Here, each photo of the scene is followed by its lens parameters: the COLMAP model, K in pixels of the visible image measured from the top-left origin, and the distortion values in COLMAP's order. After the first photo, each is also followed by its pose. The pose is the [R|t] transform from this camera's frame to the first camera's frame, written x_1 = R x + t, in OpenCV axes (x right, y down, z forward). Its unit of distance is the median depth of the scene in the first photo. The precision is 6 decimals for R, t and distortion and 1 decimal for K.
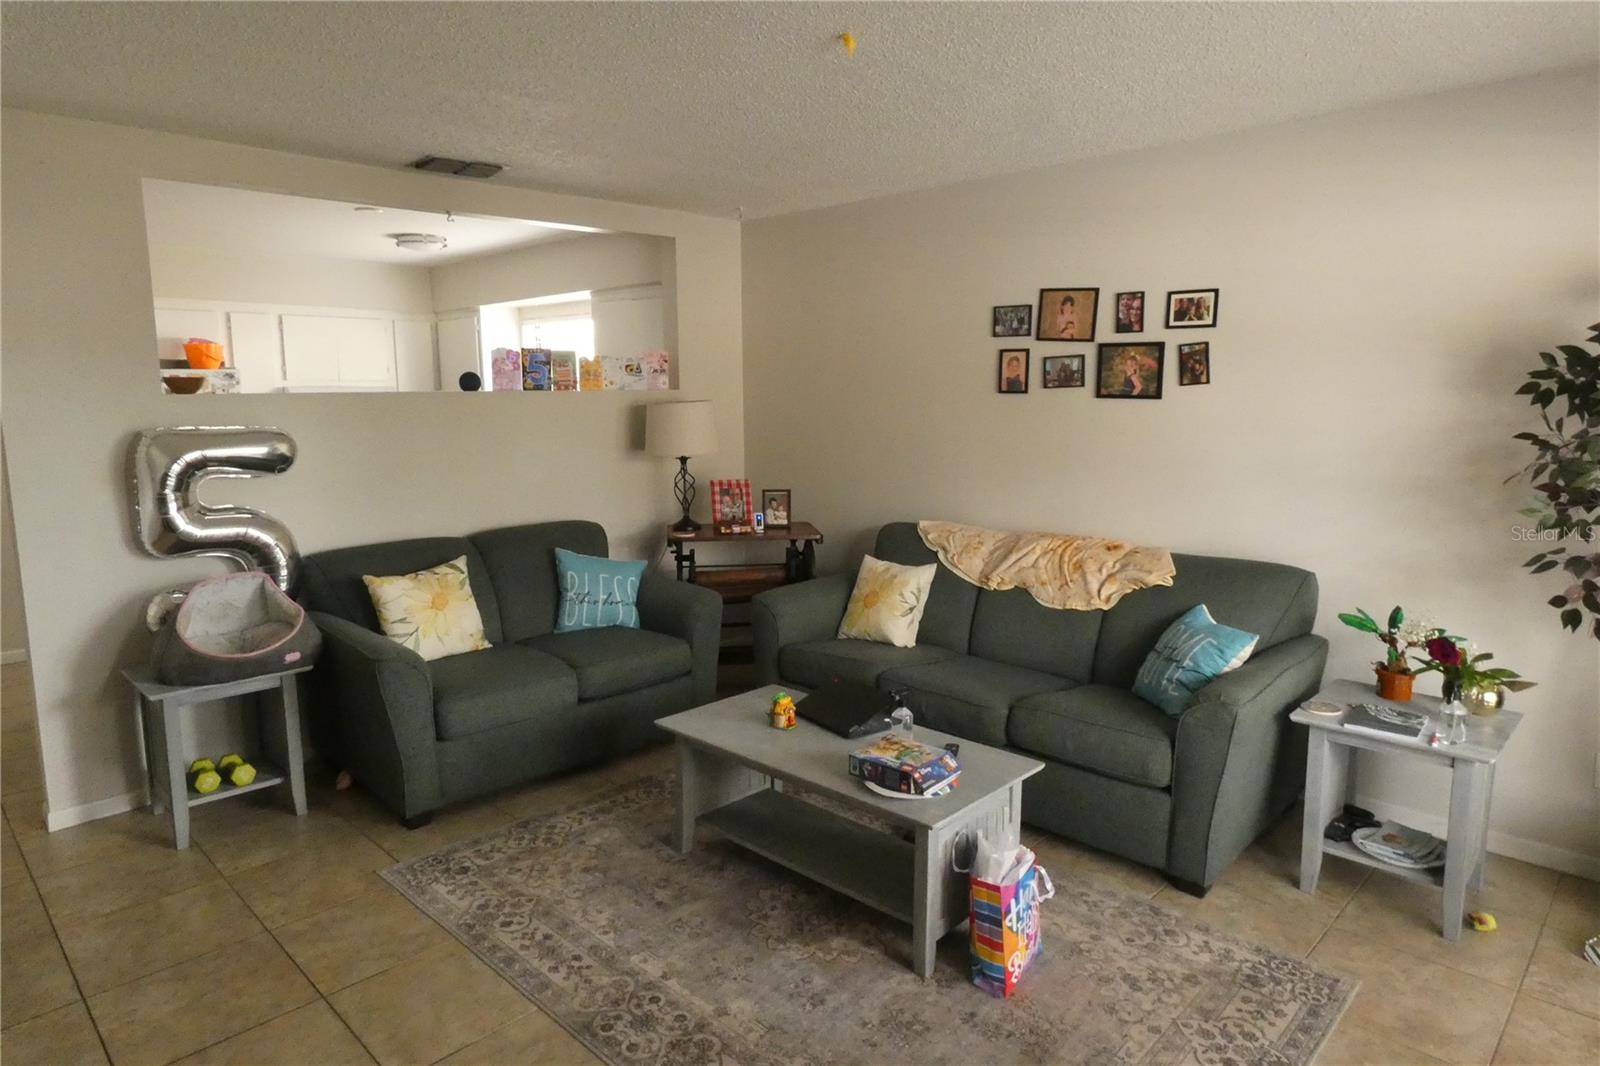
lens RADIAL K [[963.6, 0, 803.4], [0, 963.6, 531.2], [0, 0, 1]] dist [0.000340, -0.000106]
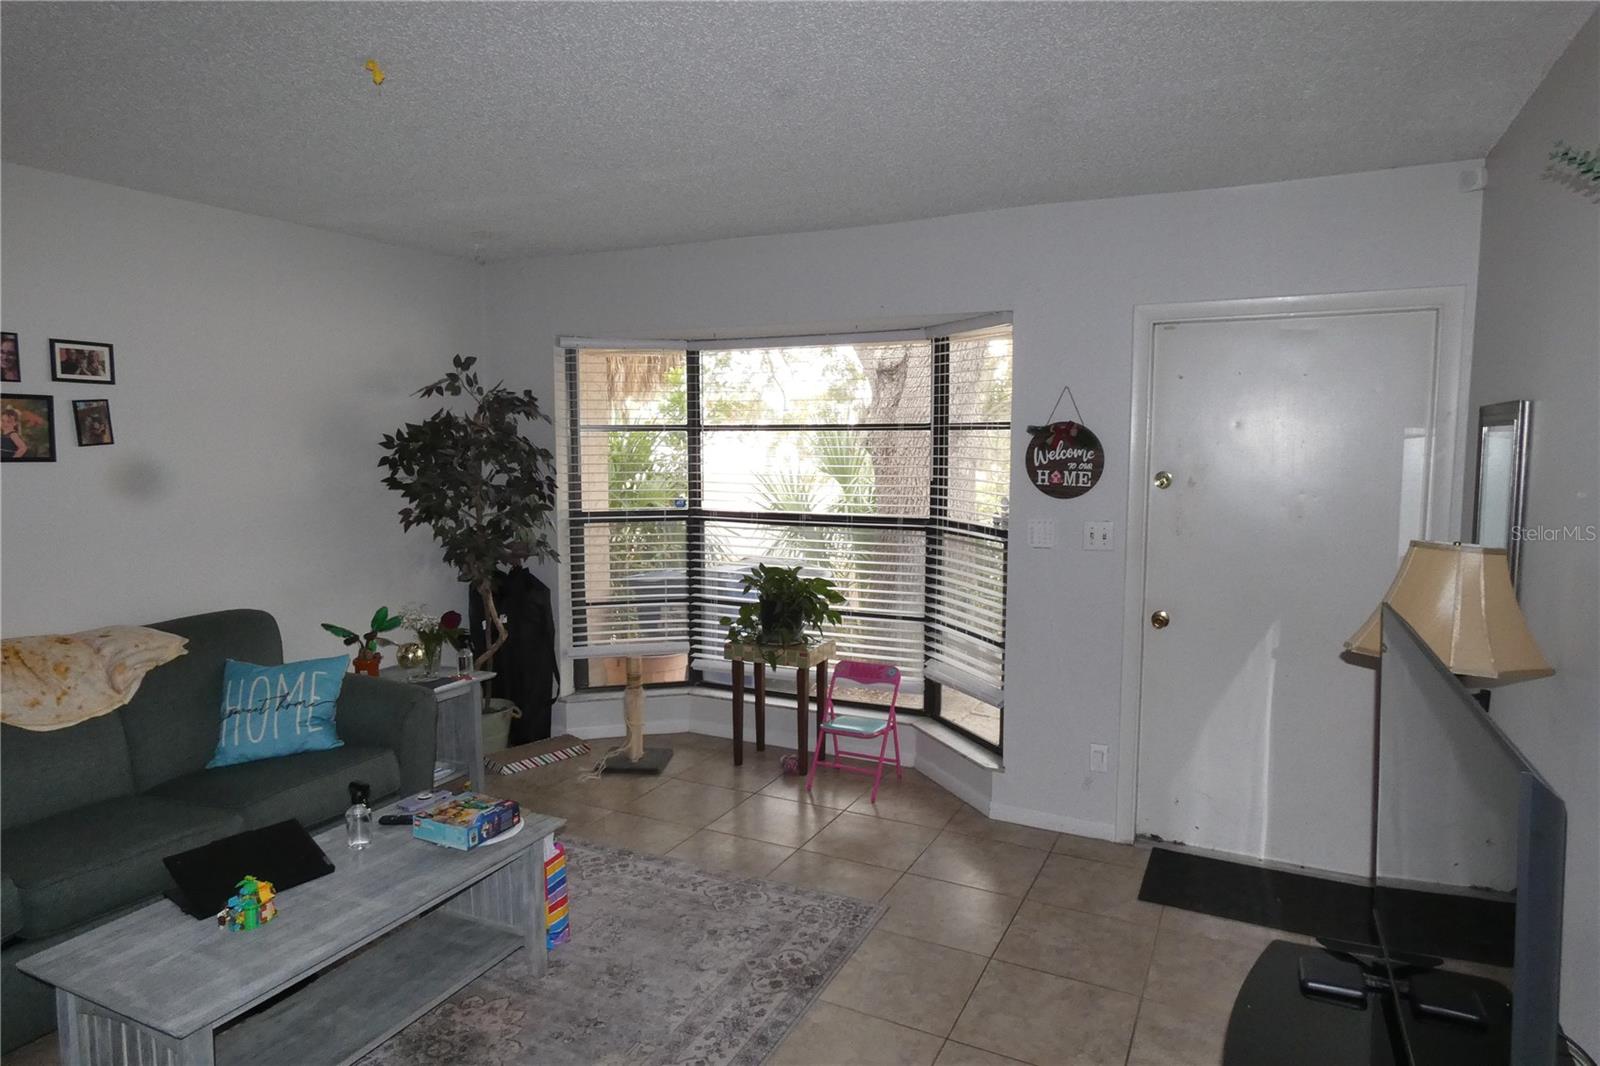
lens RADIAL K [[963.6, 0, 802.9], [0, 963.6, 531.9], [0, 0, 1]] dist [0.000340, -0.000106]
pose [[-0.308288, -0.084246, 0.947555, -0.667138], [0.137517, 0.981662, 0.132020, -0.099579], [-0.941301, 0.171005, -0.291049, 0.647436]]
